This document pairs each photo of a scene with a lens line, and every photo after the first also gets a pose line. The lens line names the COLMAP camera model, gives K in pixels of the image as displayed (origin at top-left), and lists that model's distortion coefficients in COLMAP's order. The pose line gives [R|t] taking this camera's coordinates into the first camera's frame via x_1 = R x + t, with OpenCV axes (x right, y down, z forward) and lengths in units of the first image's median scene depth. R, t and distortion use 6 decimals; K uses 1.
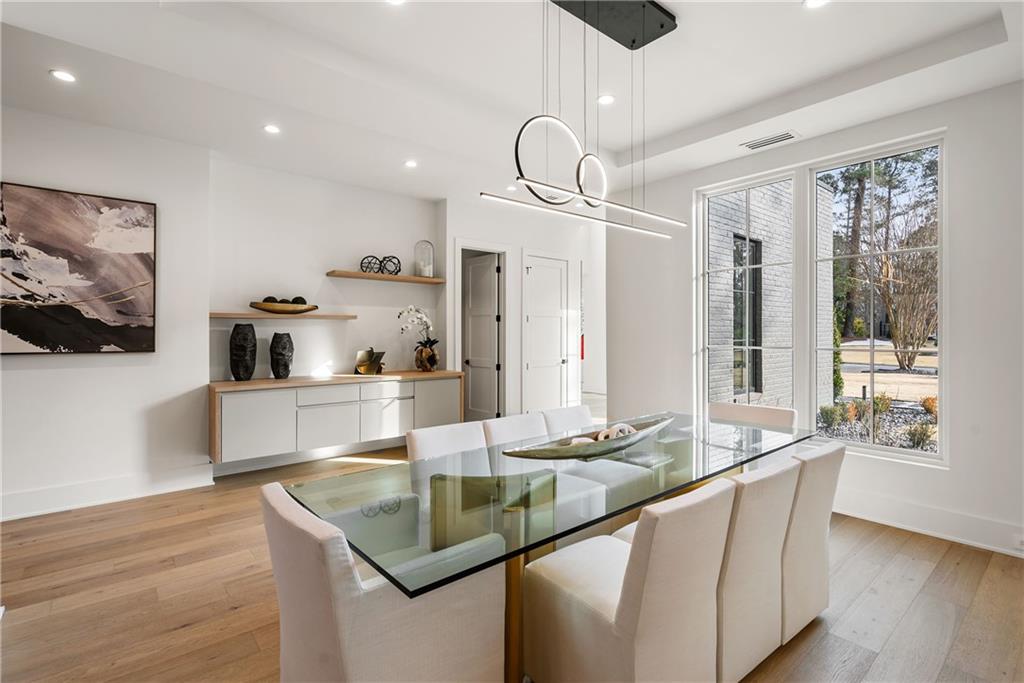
lens RADIAL K [[491.1, 0, 521.9], [0, 491.1, 336.9], [0, 0, 1]] dist [0.003323, 0.001834]
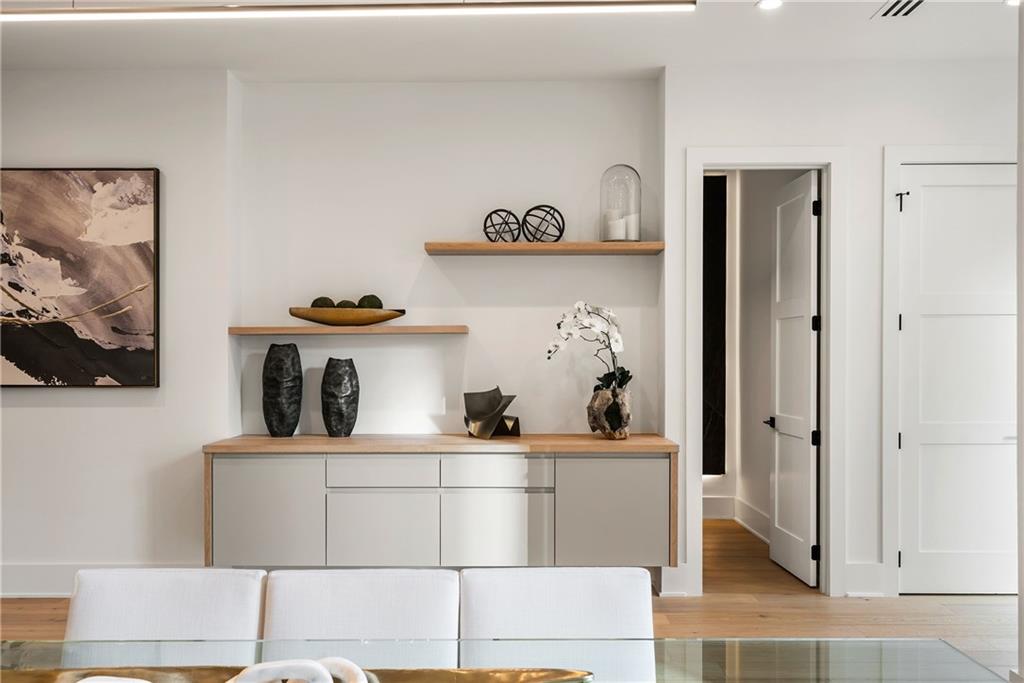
lens RADIAL K [[873.4, 0, 502.6], [0, 873.4, 370.6], [0, 0, 1]] dist [0.012455, -0.005264]
pose [[0.747595, 0.010370, -0.664074, 0.415917], [-0.002879, 0.999919, 0.012373, -0.008802], [0.664148, -0.007338, 0.747565, 0.419933]]
